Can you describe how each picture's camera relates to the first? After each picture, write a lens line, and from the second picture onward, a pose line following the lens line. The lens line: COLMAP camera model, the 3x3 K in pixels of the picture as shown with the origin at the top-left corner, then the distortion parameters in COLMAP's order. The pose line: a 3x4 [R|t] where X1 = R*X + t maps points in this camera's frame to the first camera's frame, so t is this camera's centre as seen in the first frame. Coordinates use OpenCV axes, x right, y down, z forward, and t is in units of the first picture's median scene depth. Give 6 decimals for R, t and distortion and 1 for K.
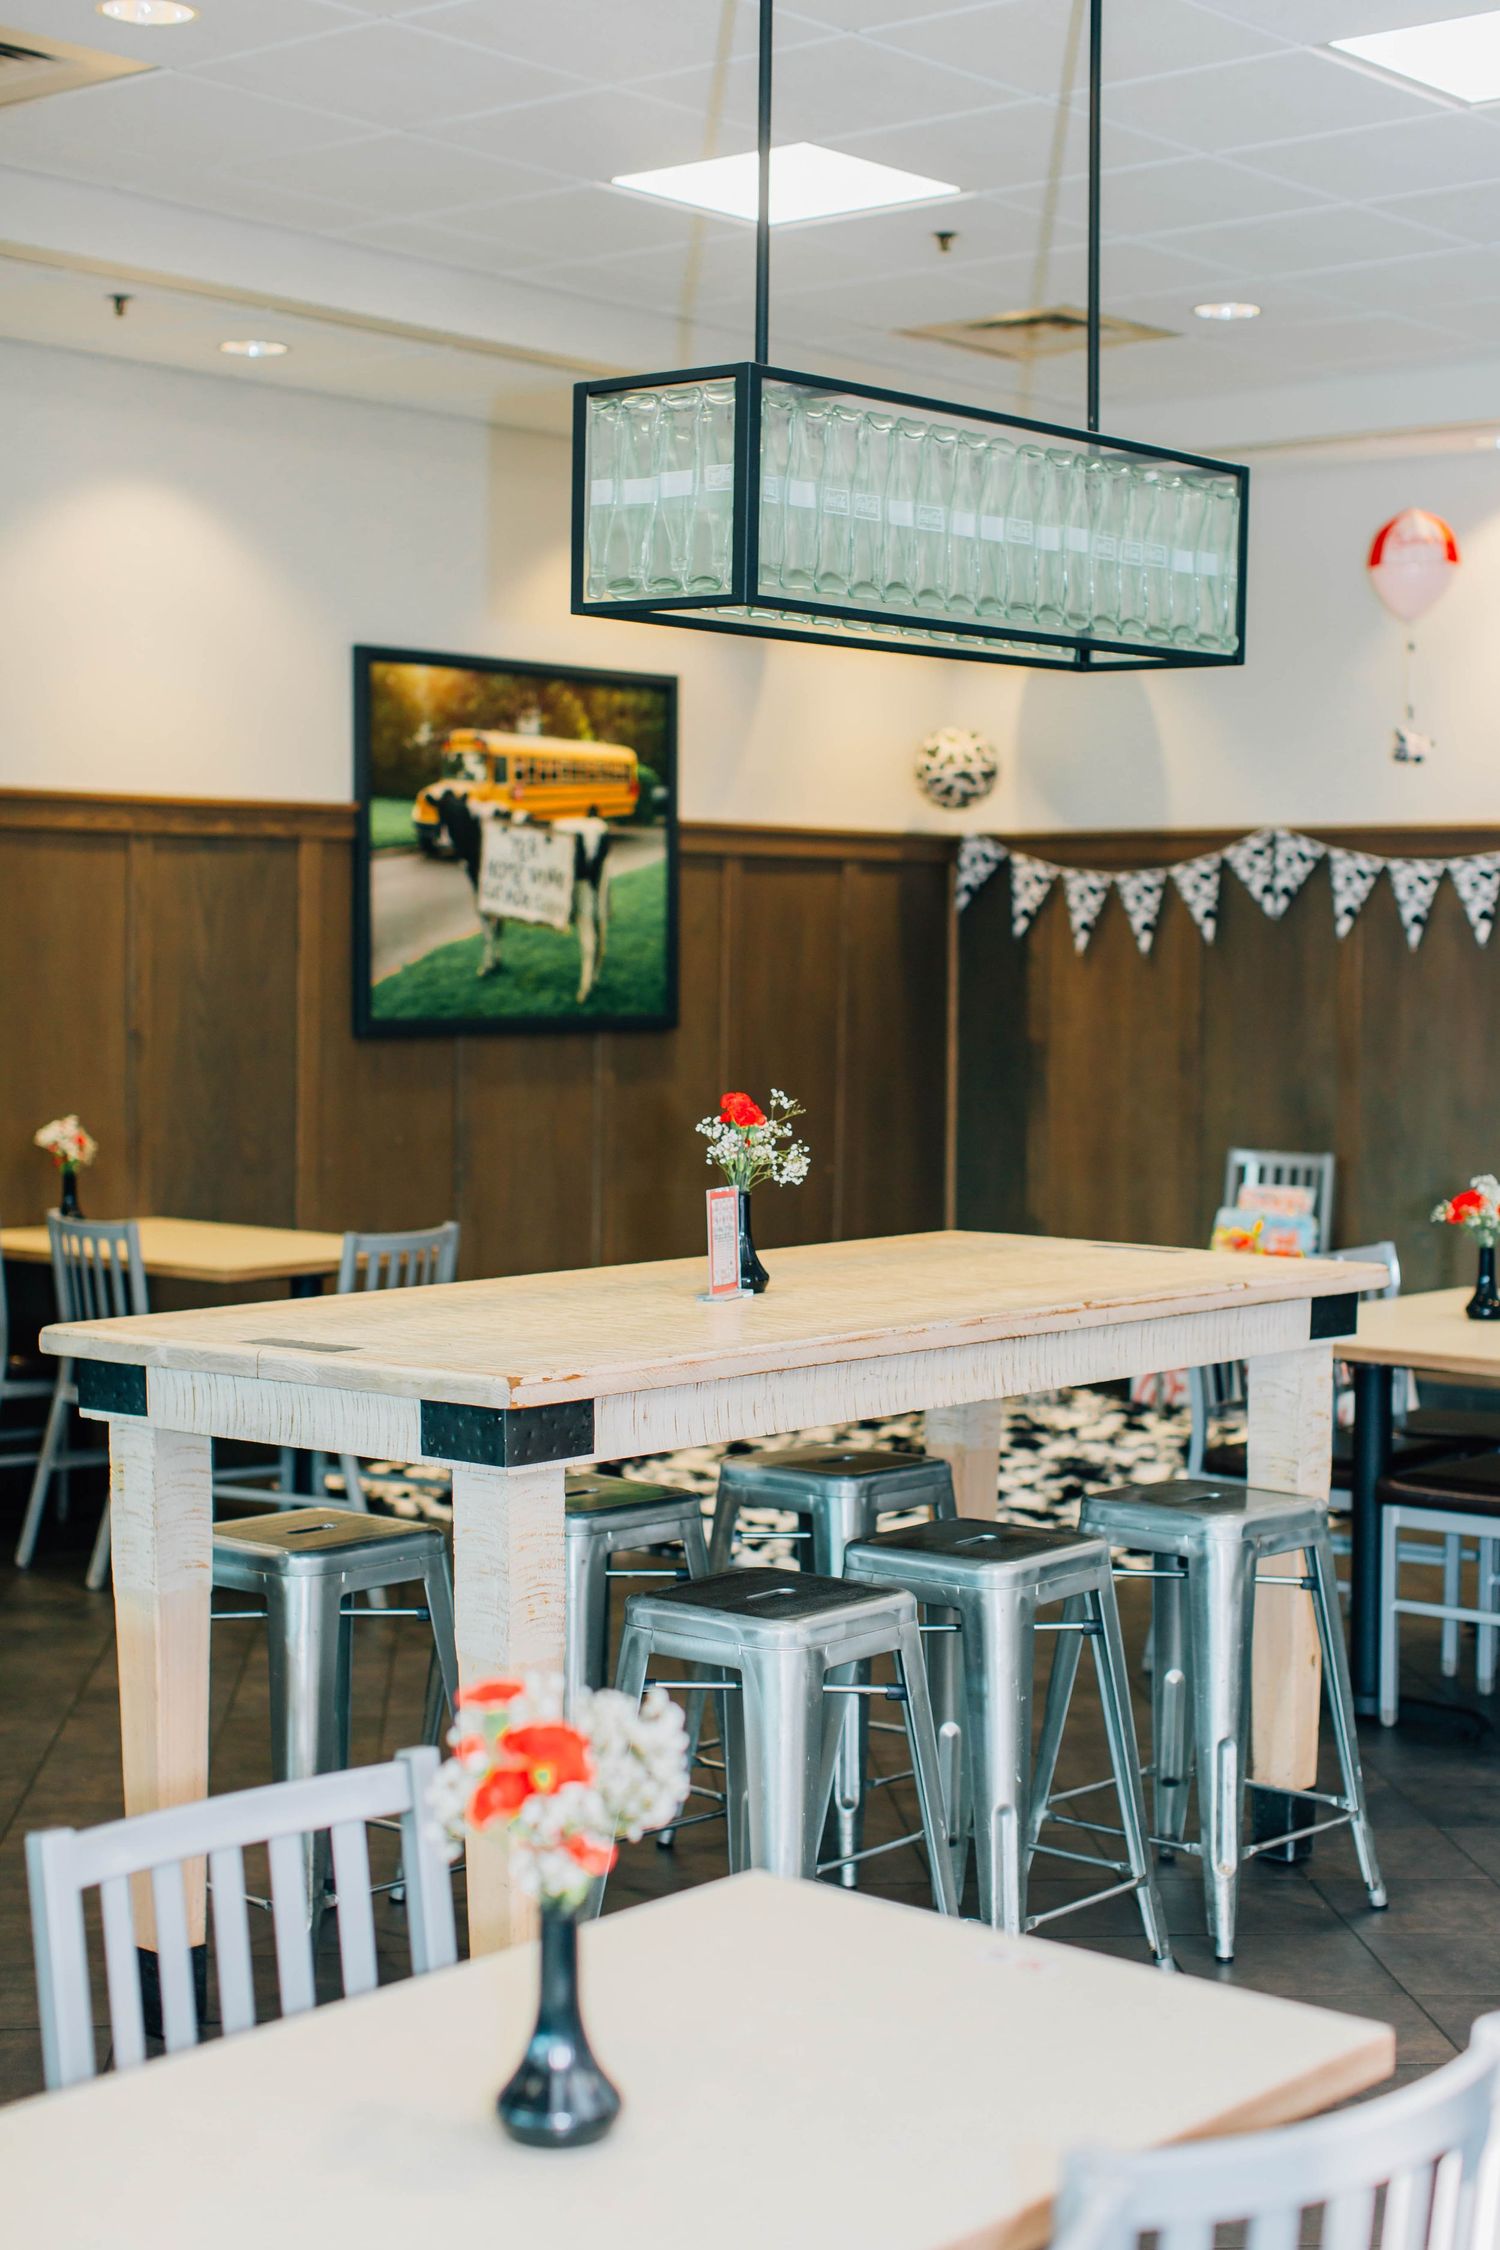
lens RADIAL K [[3281.7, 0, 749.3], [0, 3281.7, 1121.2], [0, 0, 1]] dist [0.014364, 0.000000]
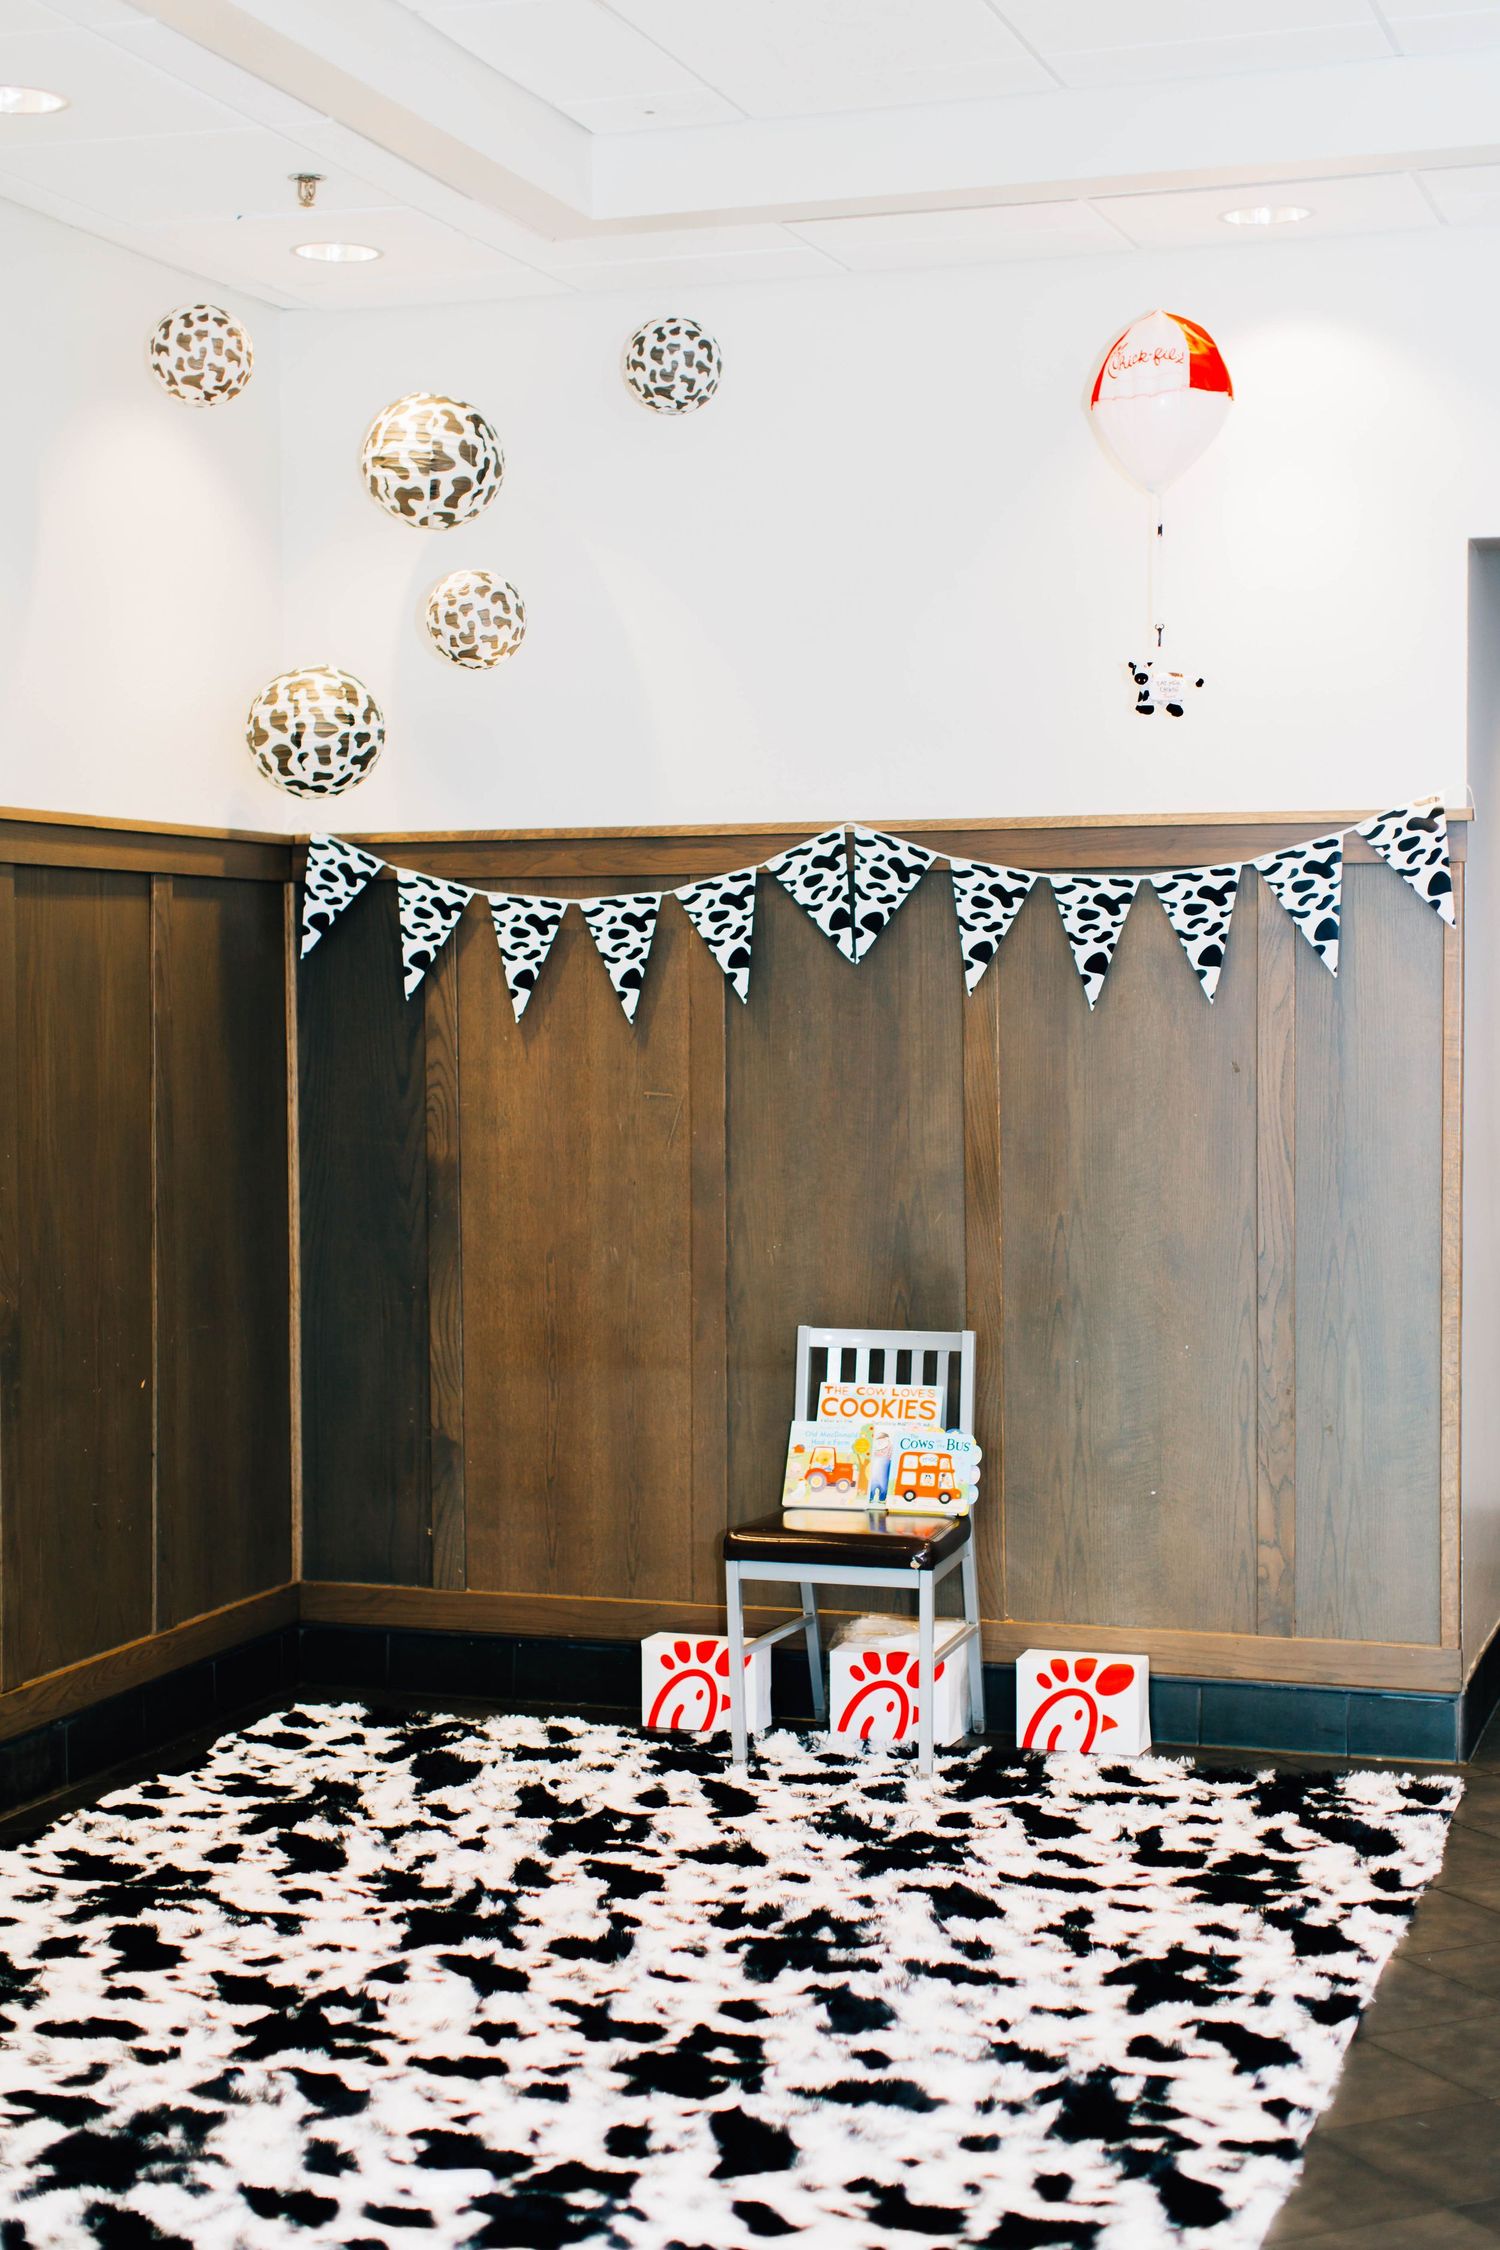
lens RADIAL K [[3281.7, 0, 757.9], [0, 3281.7, 1128.4], [0, 0, 1]] dist [0.014364, 0.000000]
pose [[0.929501, -0.027408, 0.367800, -0.093459], [0.031615, 0.999485, -0.005416, -0.025790], [-0.367462, 0.016662, 0.929889, 0.395483]]
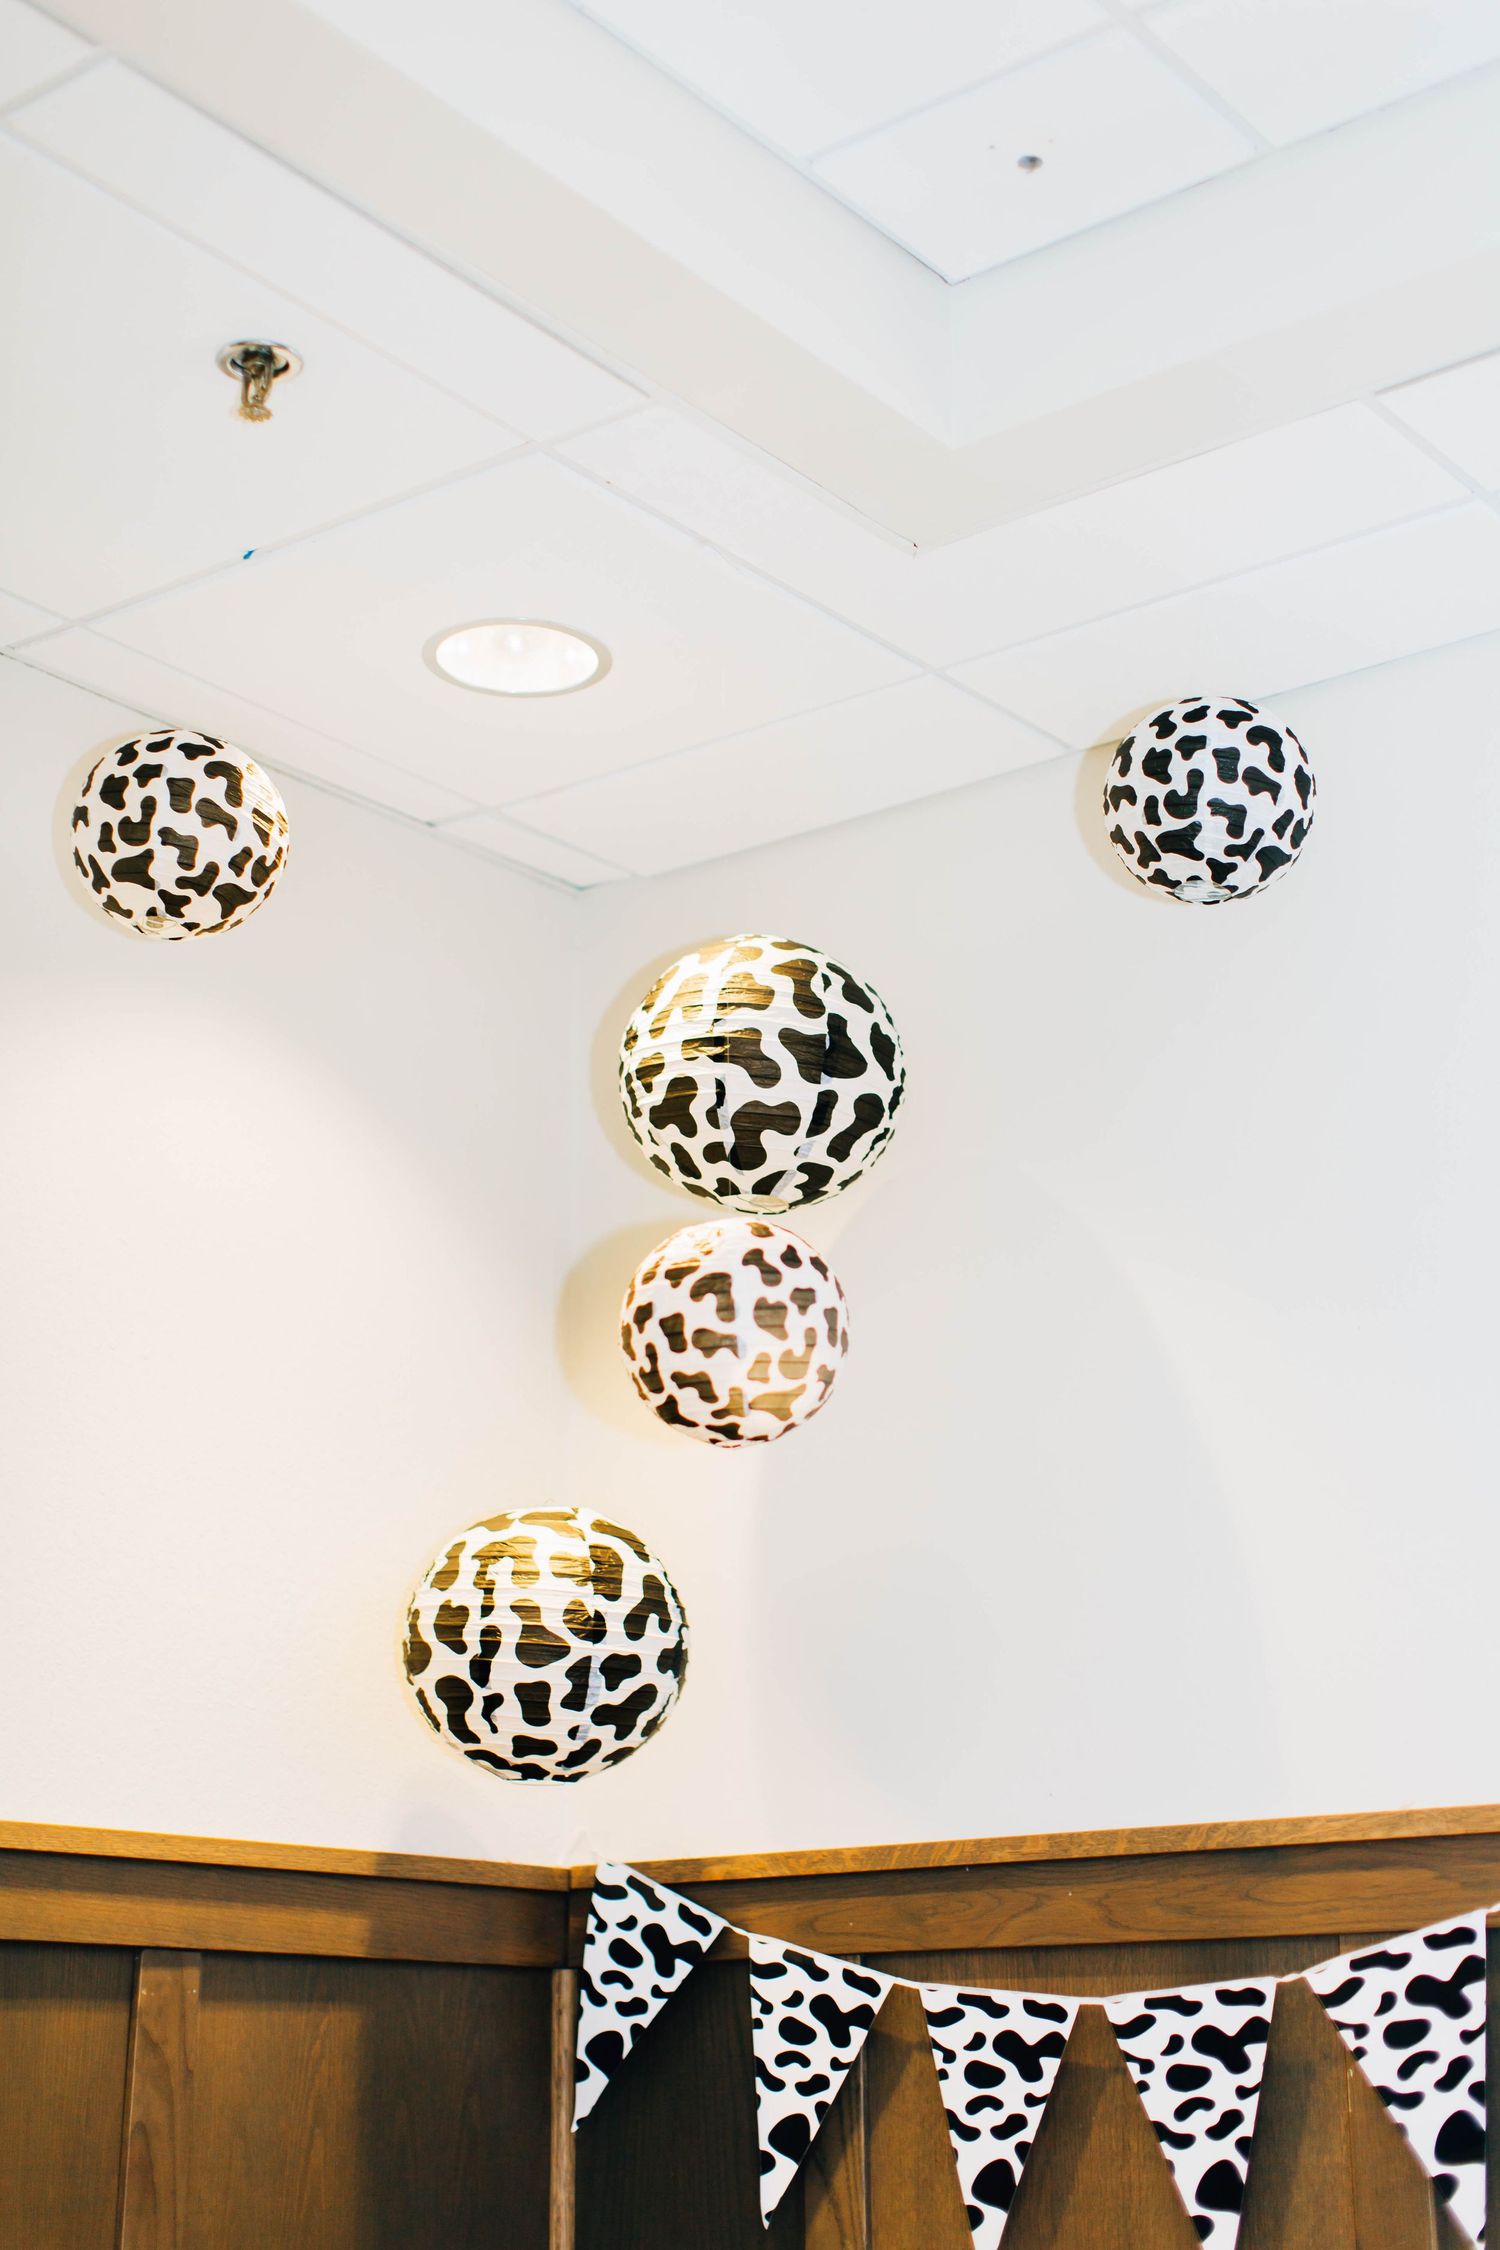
lens RADIAL K [[3281.7, 0, 753.6], [0, 3281.7, 1117.2], [0, 0, 1]] dist [0.014364, 0.000000]
pose [[0.998300, 0.003657, 0.058162, 0.065406], [0.016462, 0.939684, -0.341648, -0.050051], [-0.055903, 0.342025, 0.938027, 0.714181]]
